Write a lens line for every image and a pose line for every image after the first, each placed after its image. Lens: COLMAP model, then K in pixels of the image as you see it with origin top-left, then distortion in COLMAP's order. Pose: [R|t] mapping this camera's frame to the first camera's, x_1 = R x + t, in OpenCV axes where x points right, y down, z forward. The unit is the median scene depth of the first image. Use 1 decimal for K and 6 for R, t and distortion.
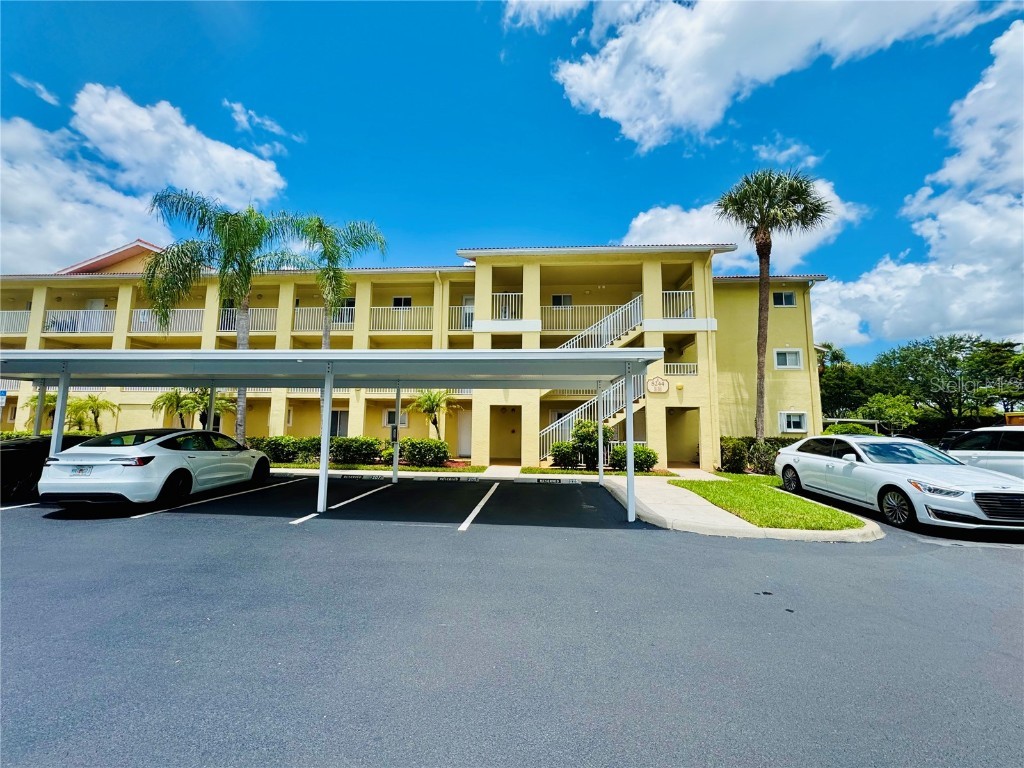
lens RADIAL K [[413.7, 0, 510.6], [0, 413.7, 377.8], [0, 0, 1]] dist [-0.000080, 0.004285]
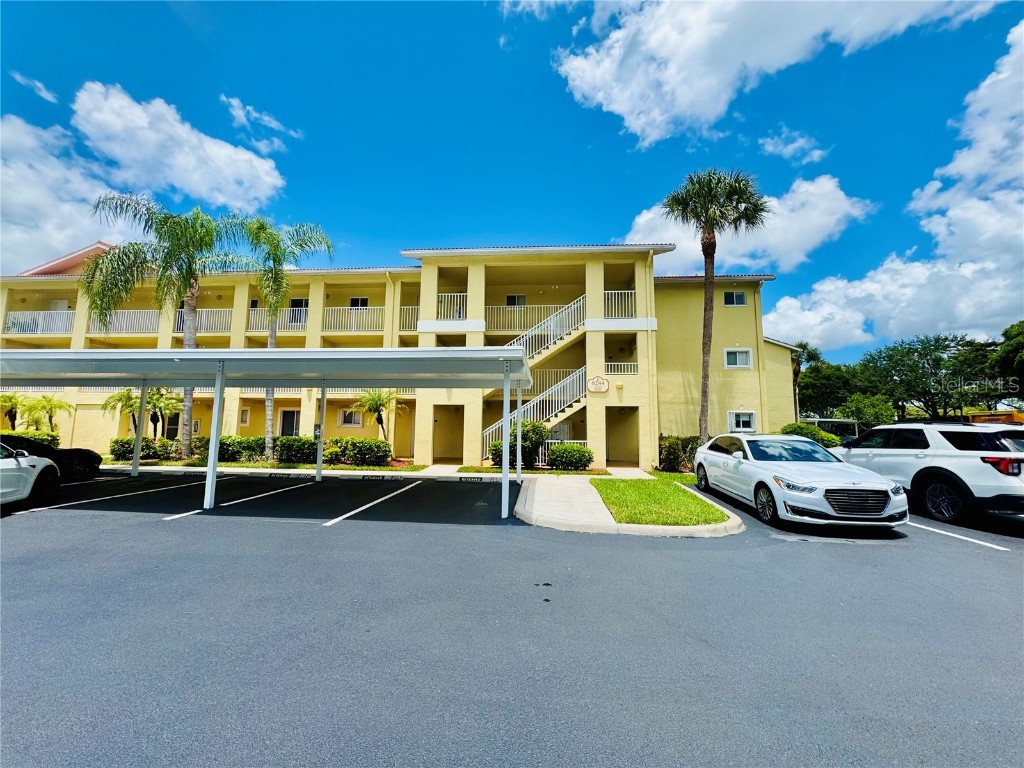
lens RADIAL K [[417.9, 0, 512.0], [0, 417.9, 384.0], [0, 0, 1]] dist [0.008378, -0.000042]
pose [[0.999946, -0.000899, -0.010385, 0.135531], [0.001048, 0.999896, 0.014352, 0.000682], [0.010371, -0.014362, 0.999843, -0.014510]]
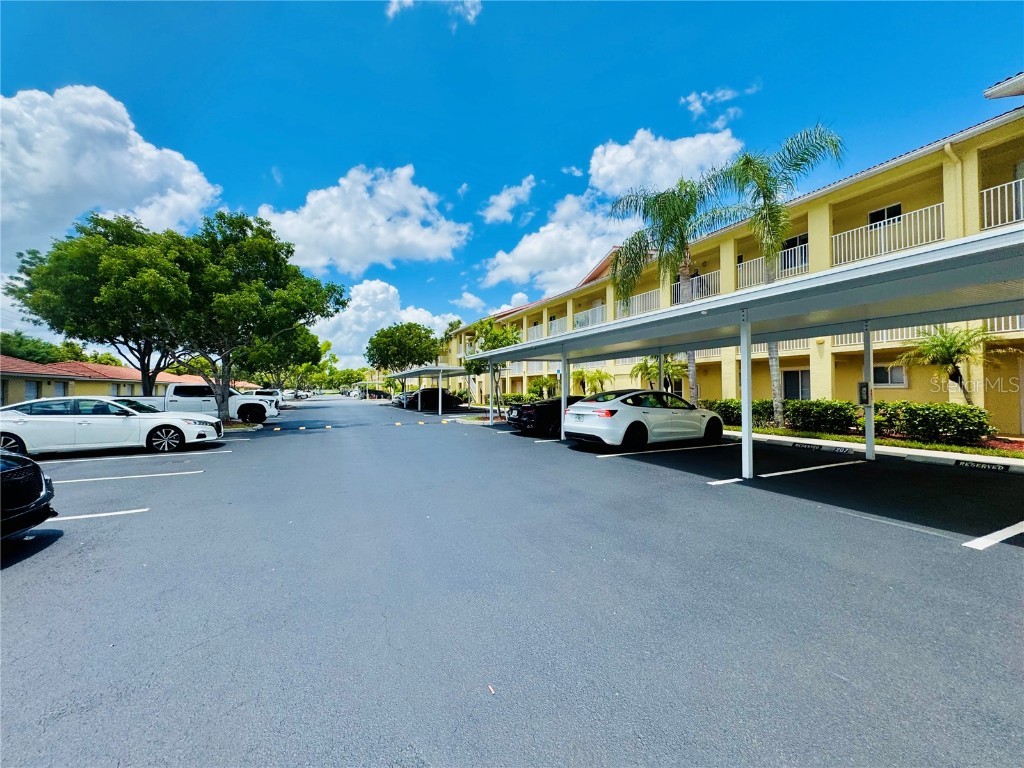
lens RADIAL K [[409.8, 0, 506.5], [0, 409.8, 380.9], [0, 0, 1]] dist [-0.000978, -0.000147]
pose [[0.490841, -0.035519, -0.870525, 0.026788], [0.109586, 0.993750, 0.021243, 0.018392], [0.864330, -0.105824, 0.491666, 0.063689]]
